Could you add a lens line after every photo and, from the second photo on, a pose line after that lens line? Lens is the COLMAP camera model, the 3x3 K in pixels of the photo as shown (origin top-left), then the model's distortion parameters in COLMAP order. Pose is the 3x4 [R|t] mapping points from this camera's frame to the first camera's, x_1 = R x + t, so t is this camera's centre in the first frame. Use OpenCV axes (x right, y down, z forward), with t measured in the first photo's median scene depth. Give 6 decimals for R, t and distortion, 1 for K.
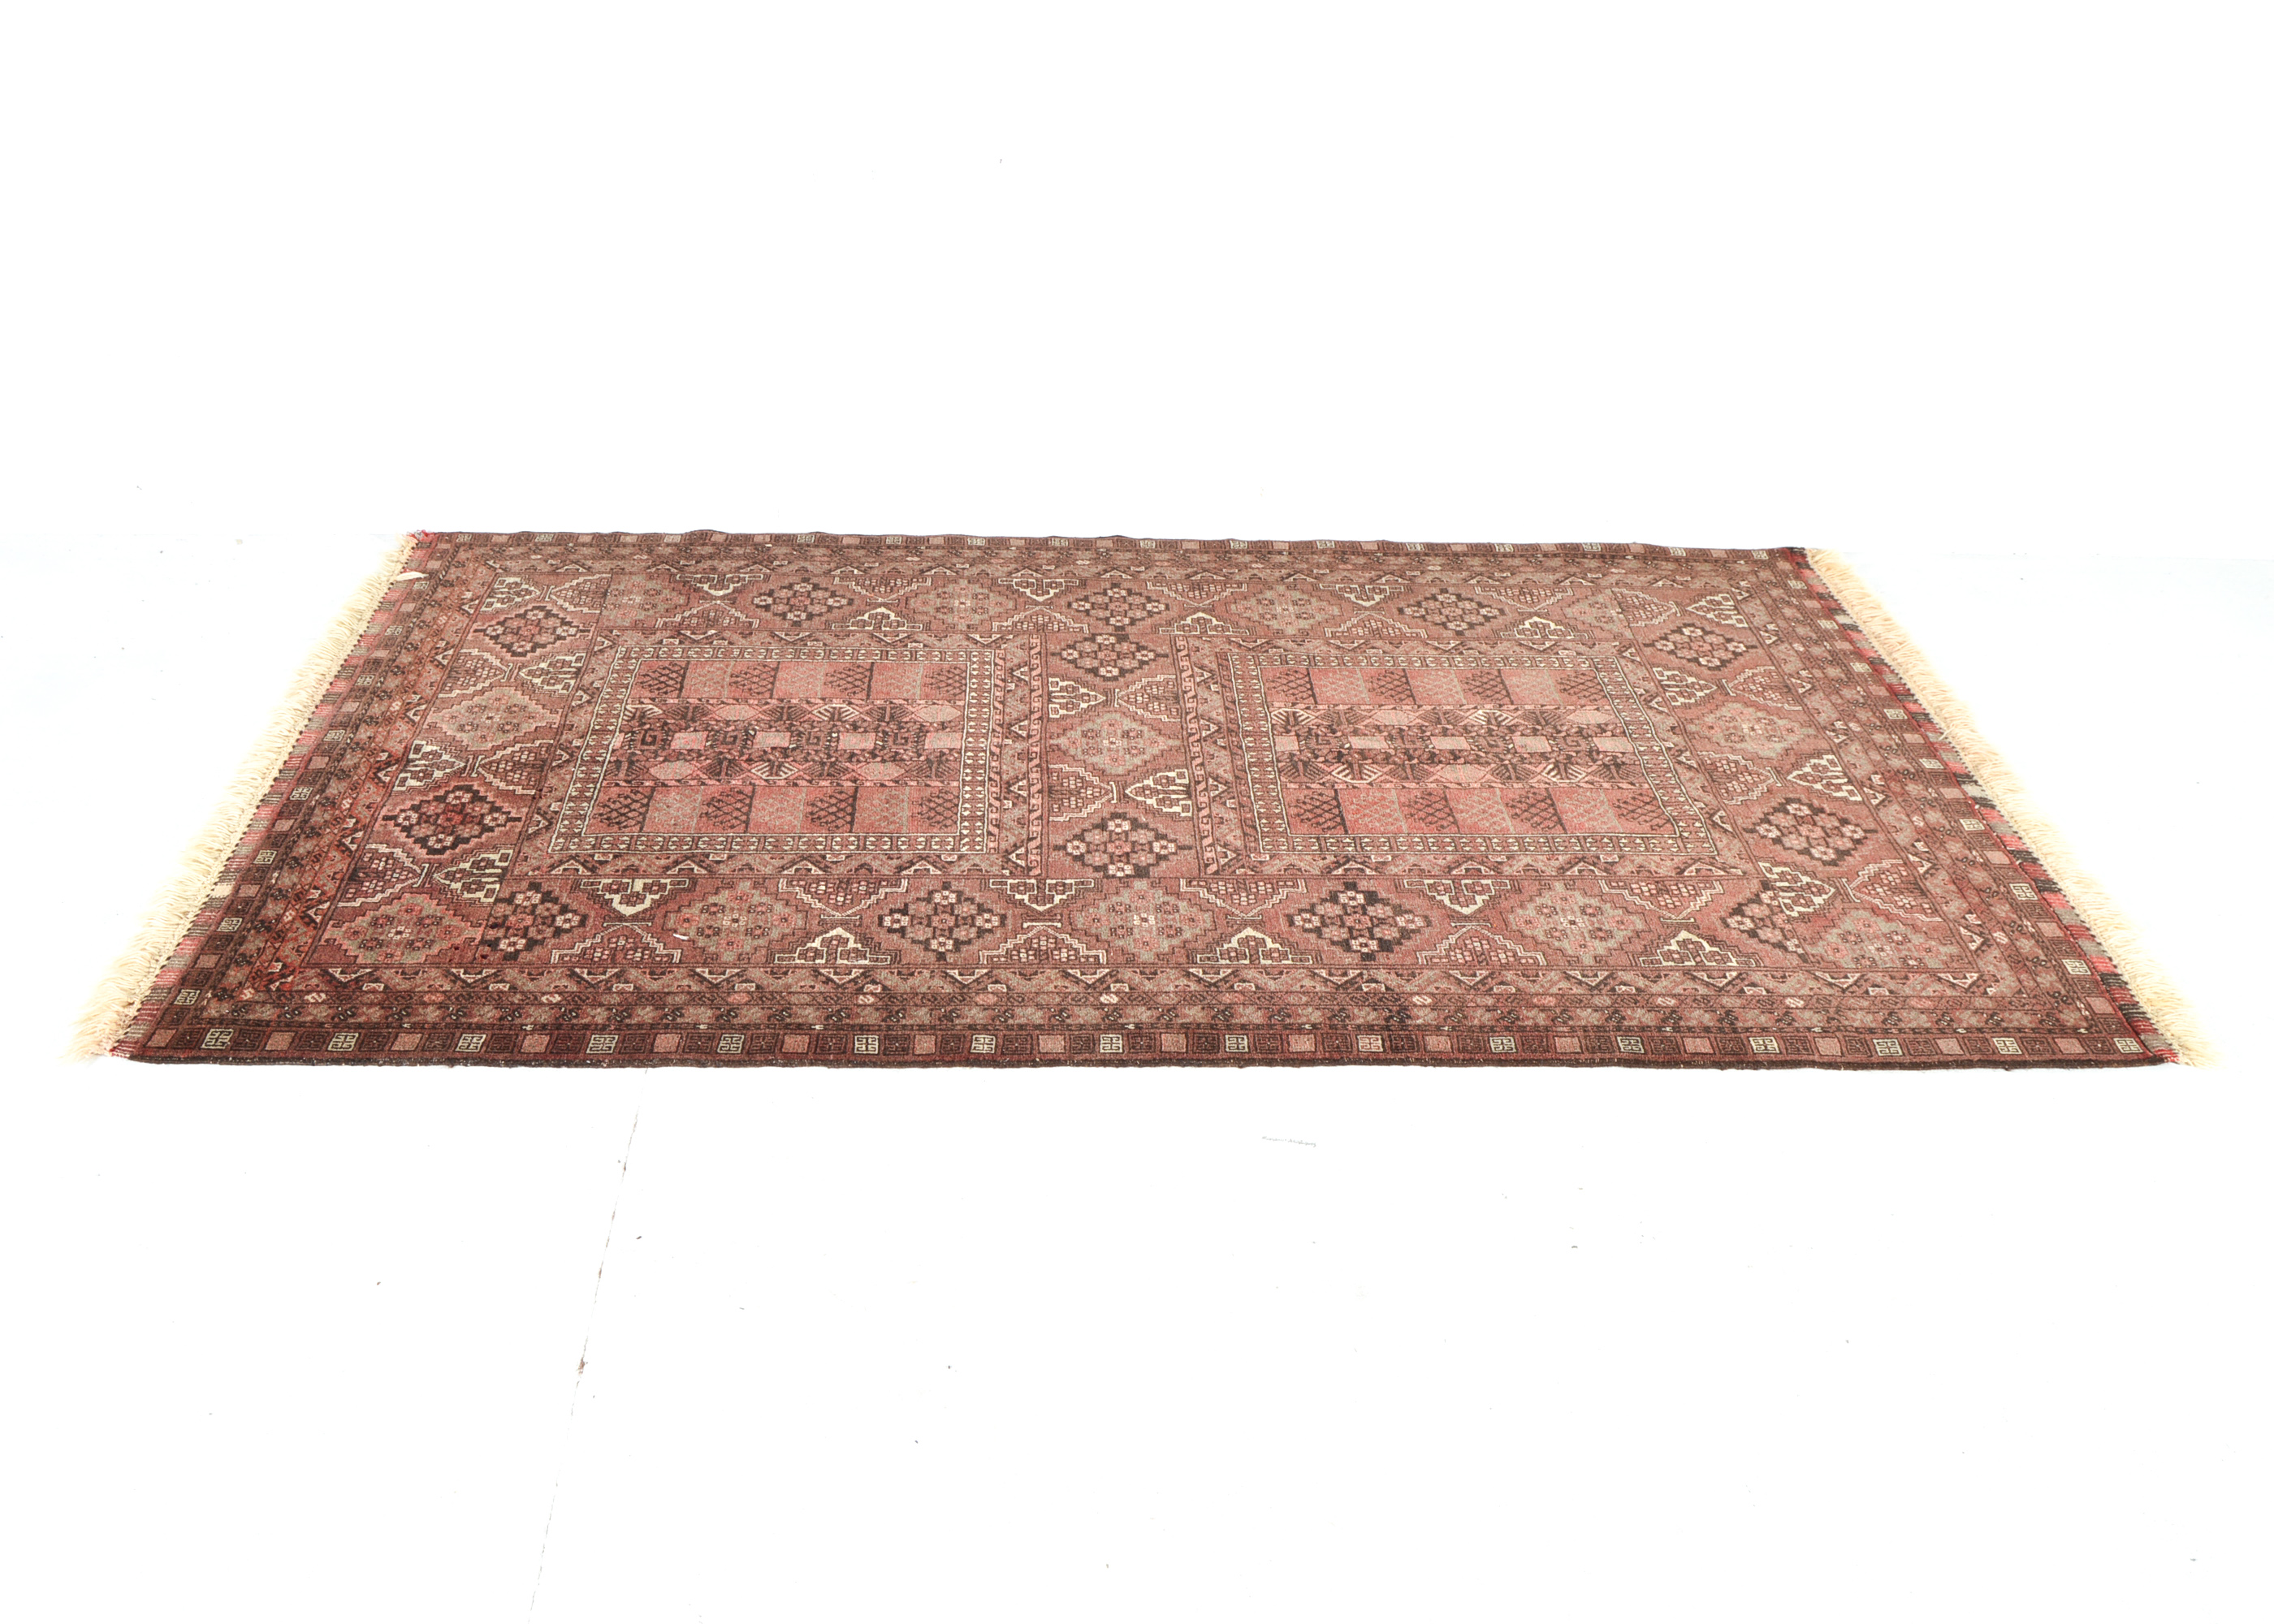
lens RADIAL K [[2324.7, 0, 1126.9], [0, 2324.7, 803.1], [0, 0, 1]] dist [-0.068927, 0.000000]
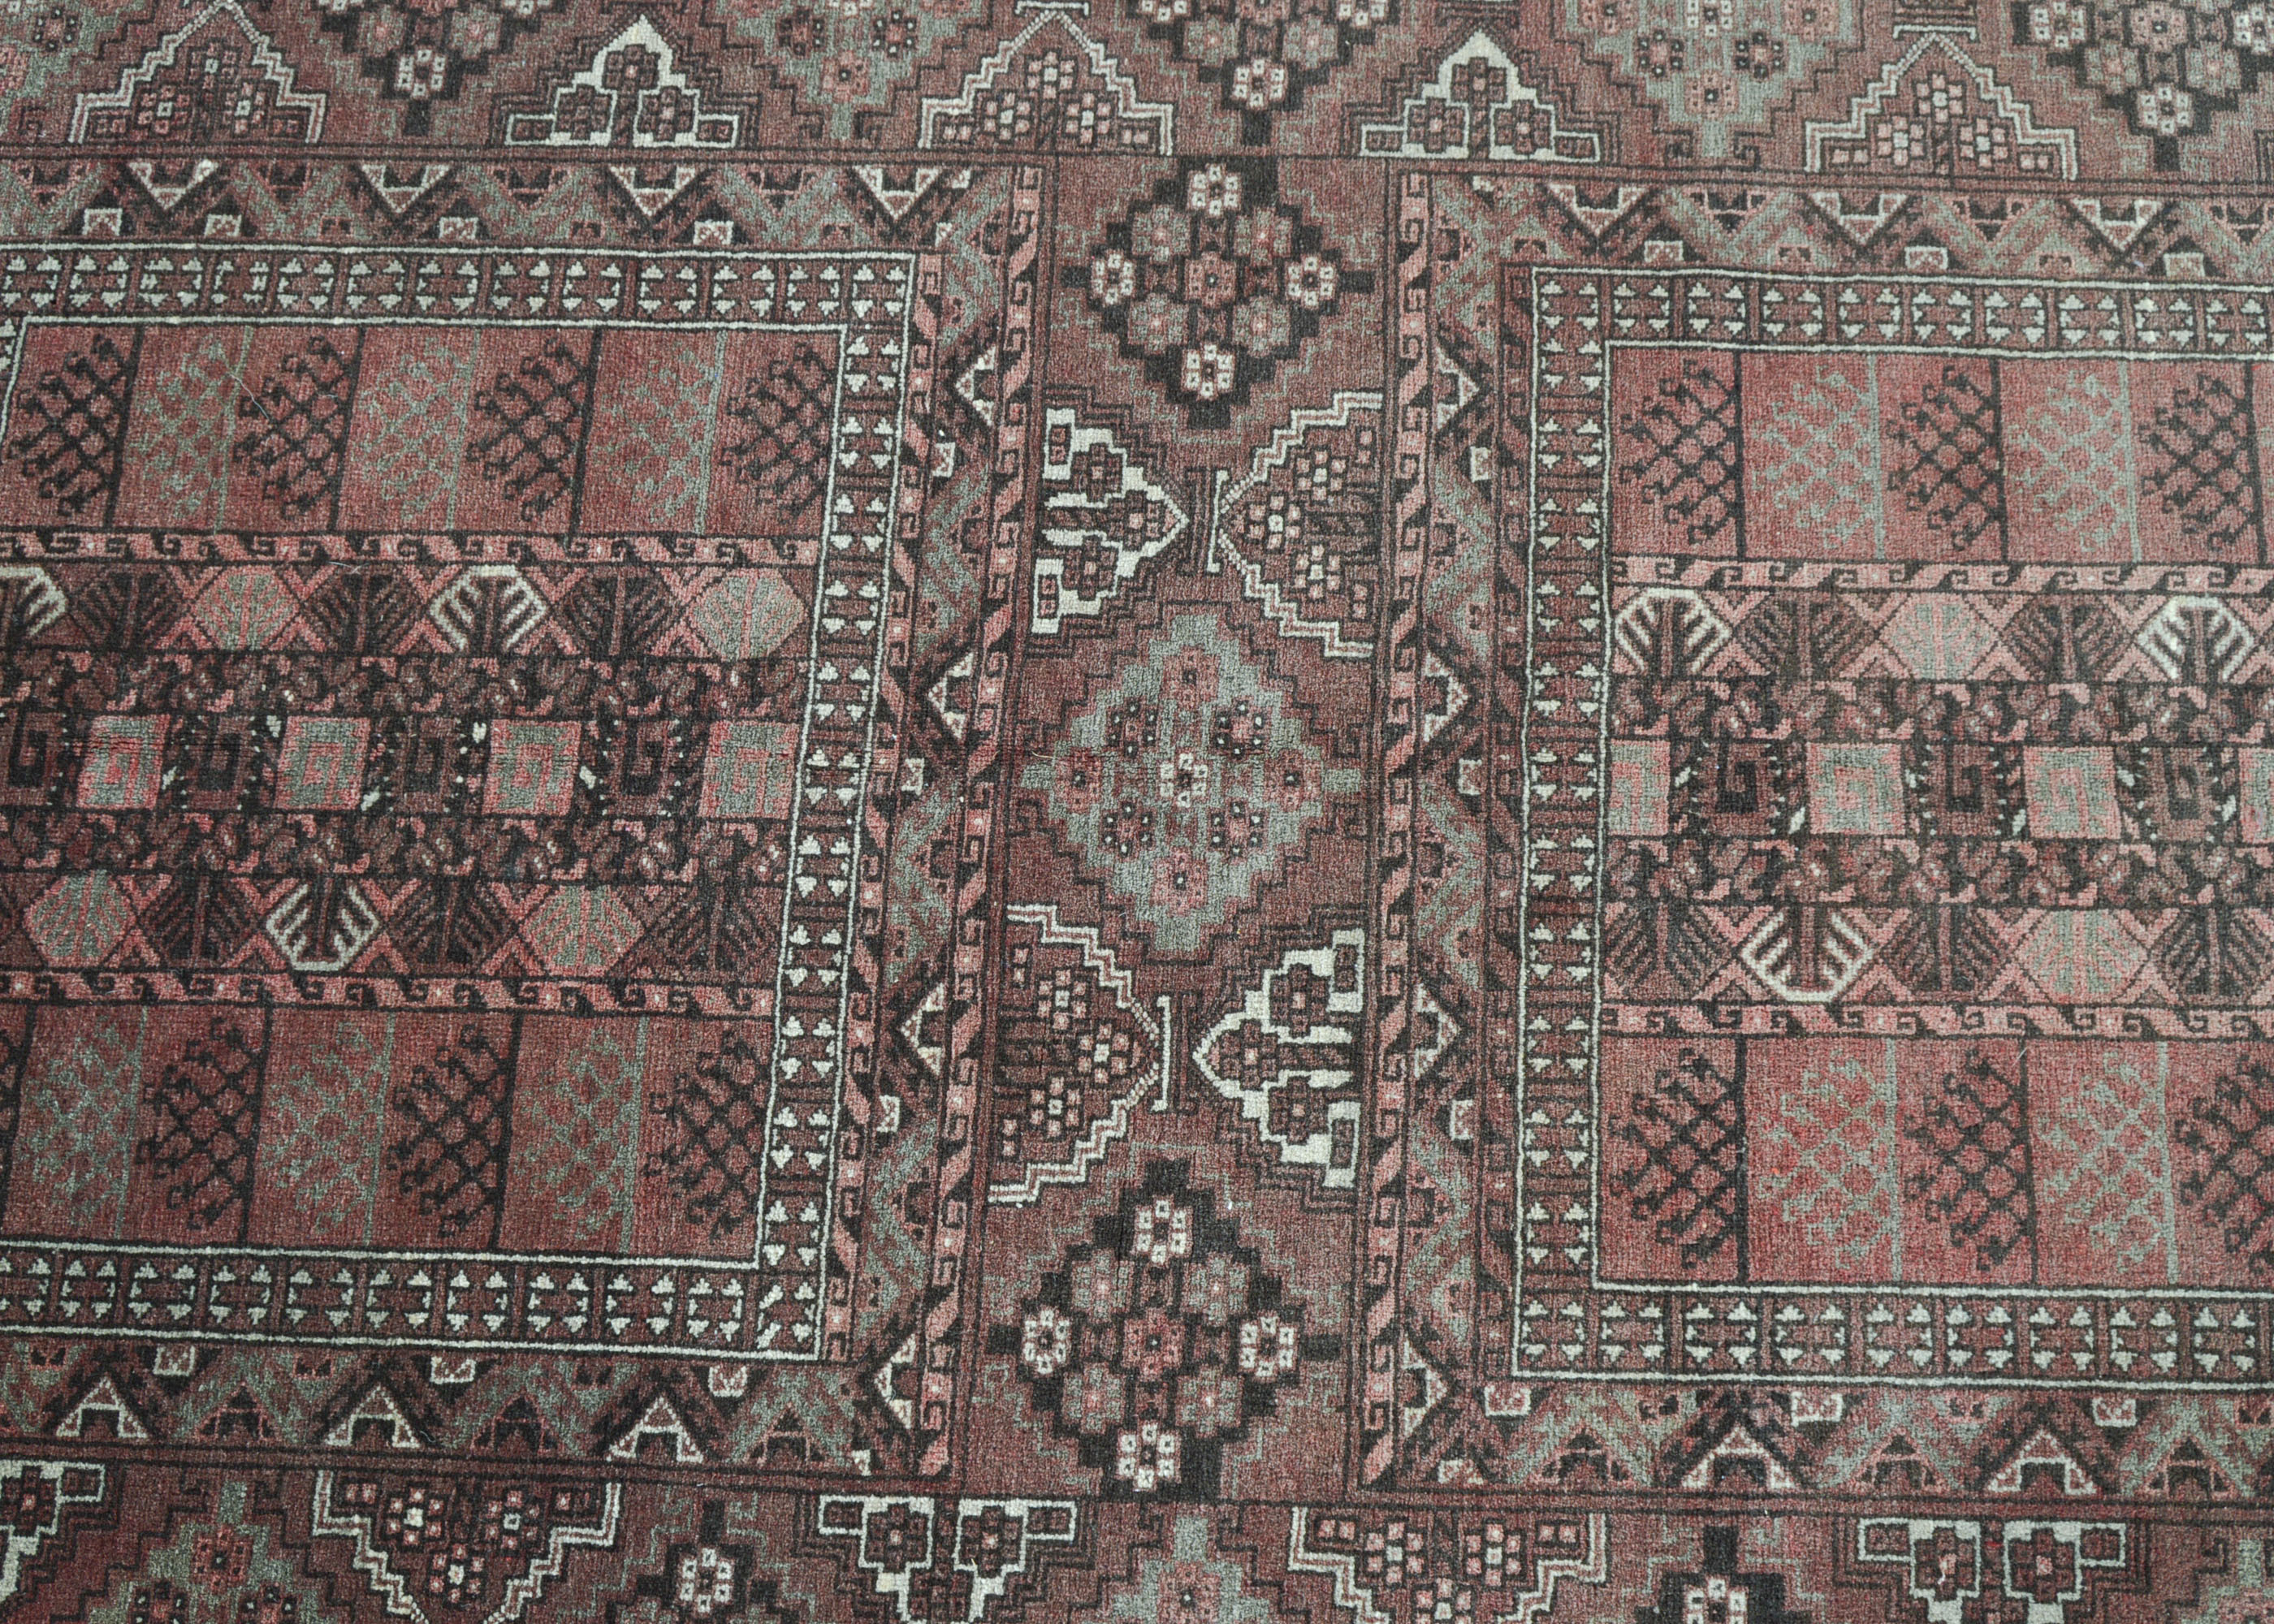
lens RADIAL K [[2324.7, 0, 1138.7], [0, 2324.7, 816.4], [0, 0, 1]] dist [-0.068927, 0.000000]
pose [[0.994130, 0.072118, -0.080651, 0.018720], [0.010968, 0.674426, 0.738261, -0.320311], [0.107635, -0.734812, 0.669676, 0.769447]]
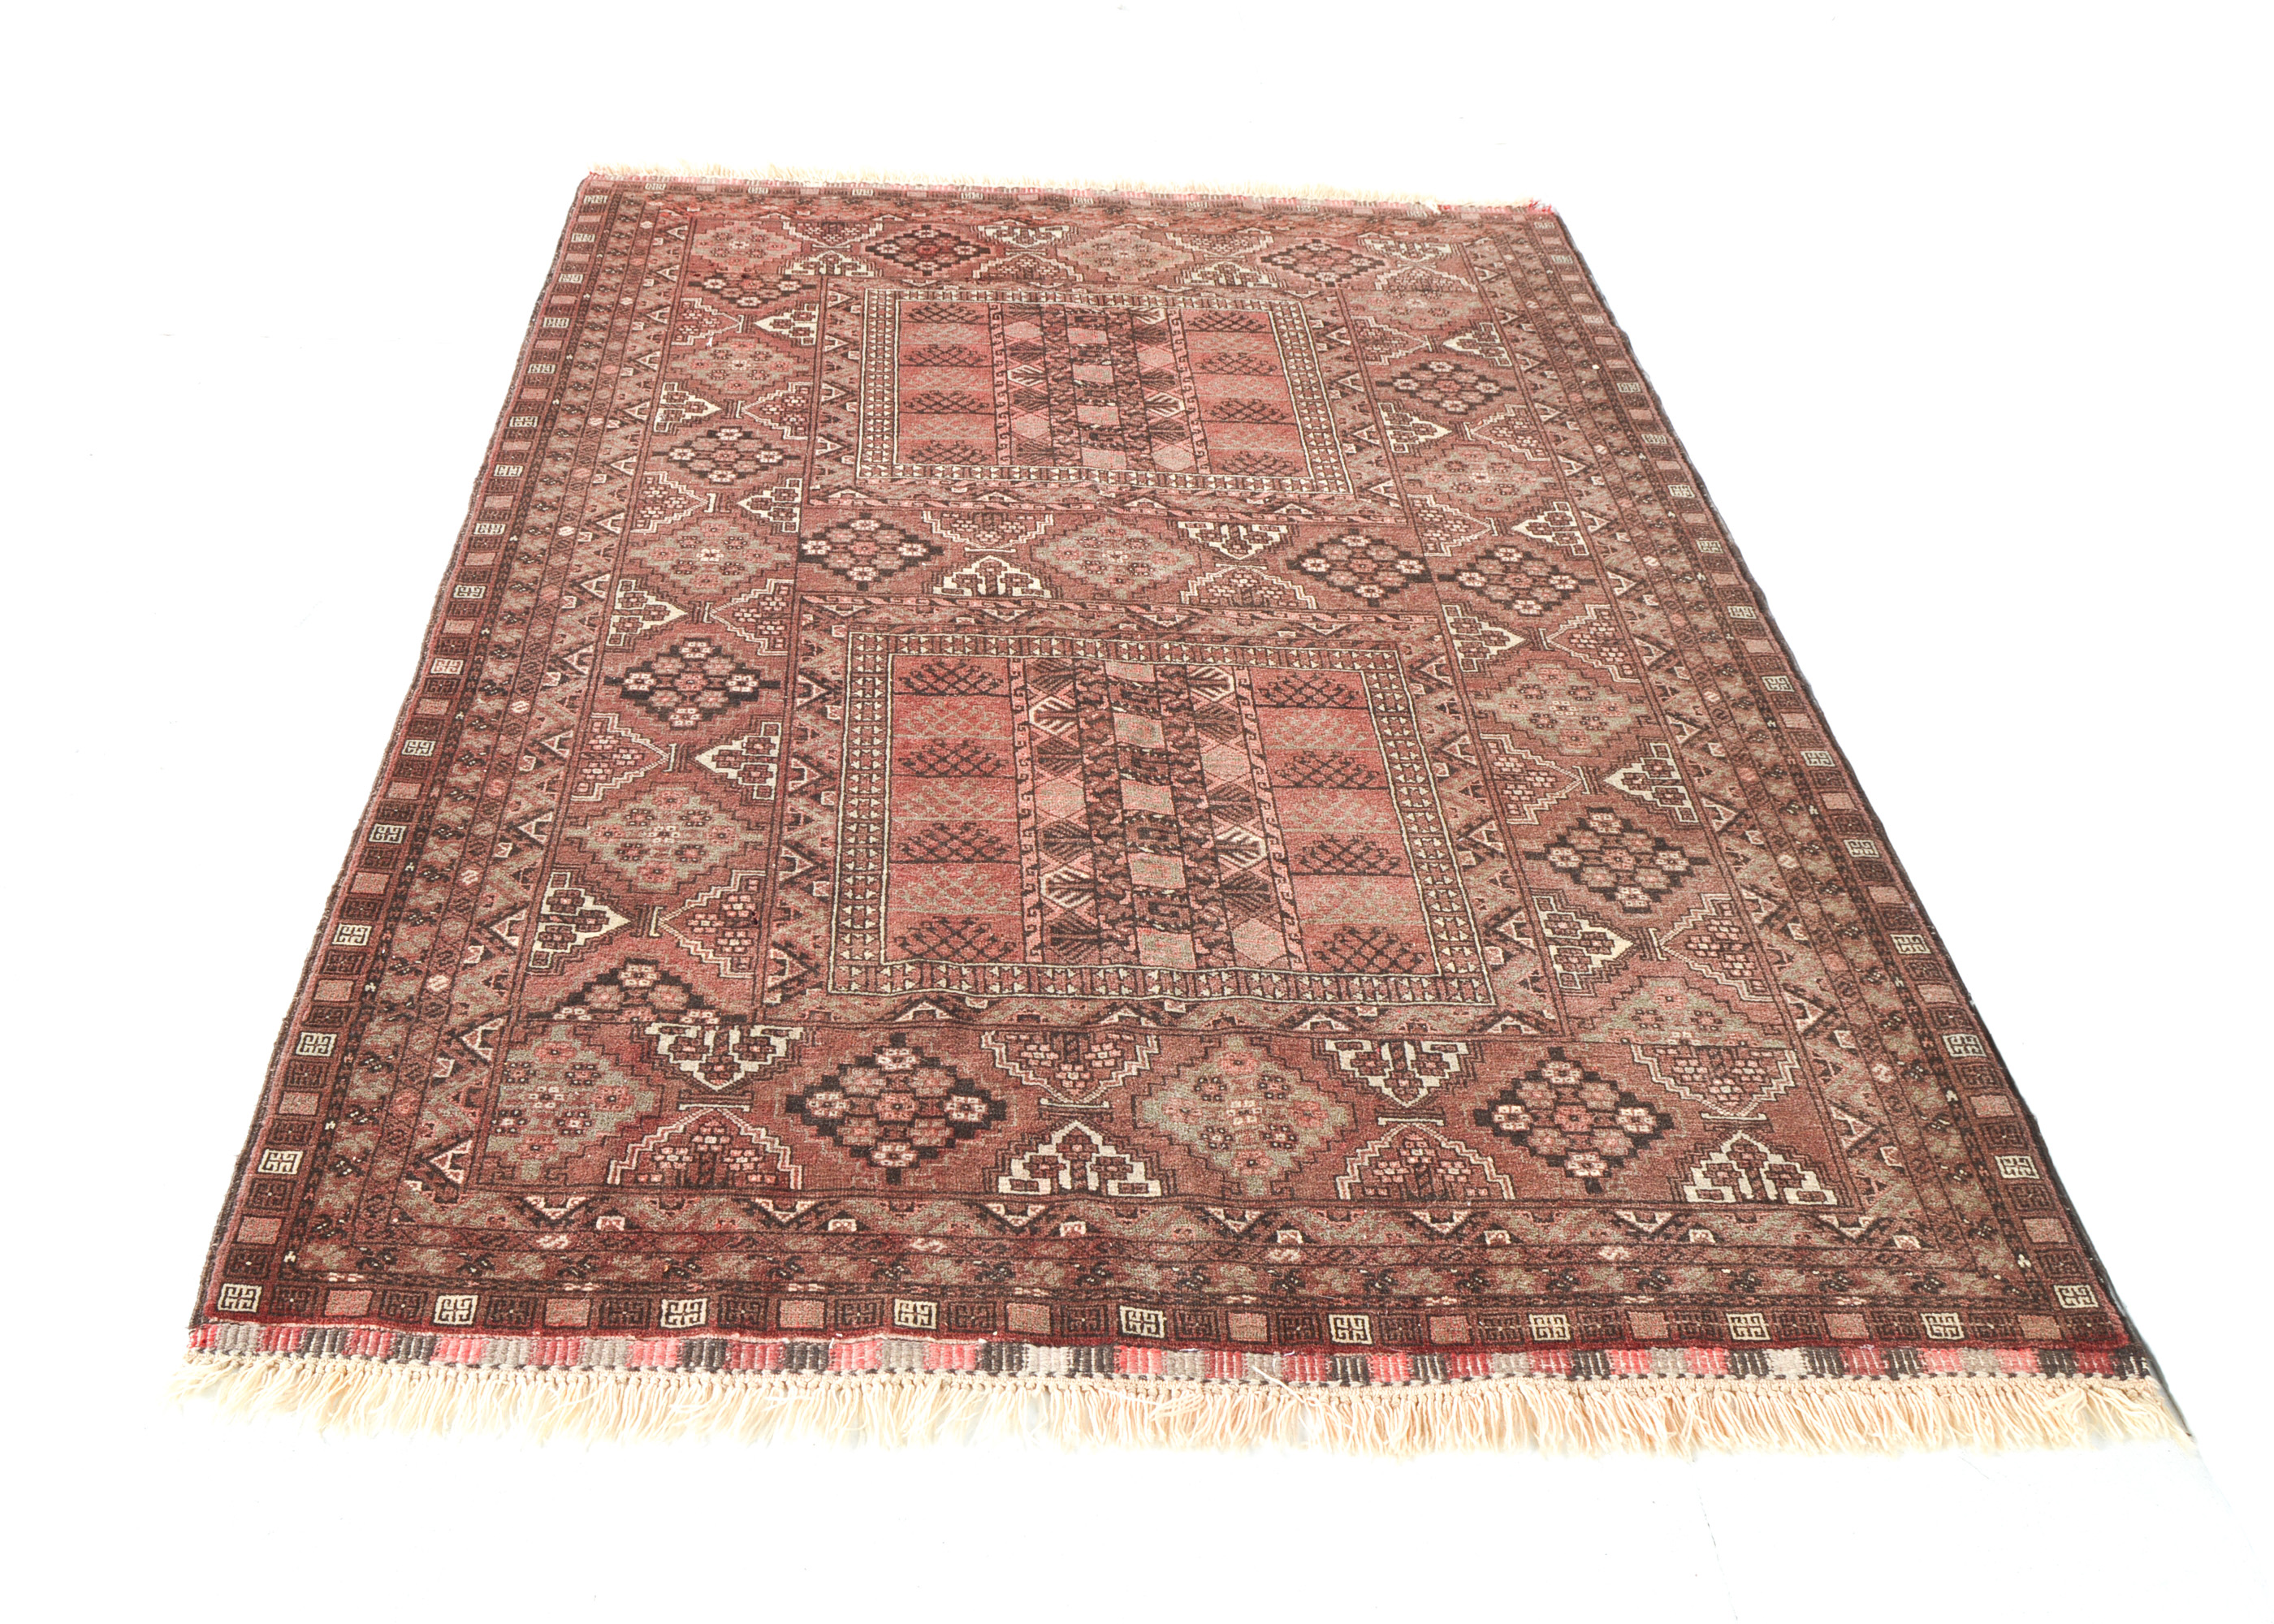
lens RADIAL K [[2324.7, 0, 1115.6], [0, 2324.7, 820.6], [0, 0, 1]] dist [-0.068927, 0.000000]
pose [[0.001573, 0.578316, -0.815811, 0.777434], [-0.522010, 0.696313, 0.492599, -0.394629], [0.852938, 0.425086, 0.302983, 0.818479]]
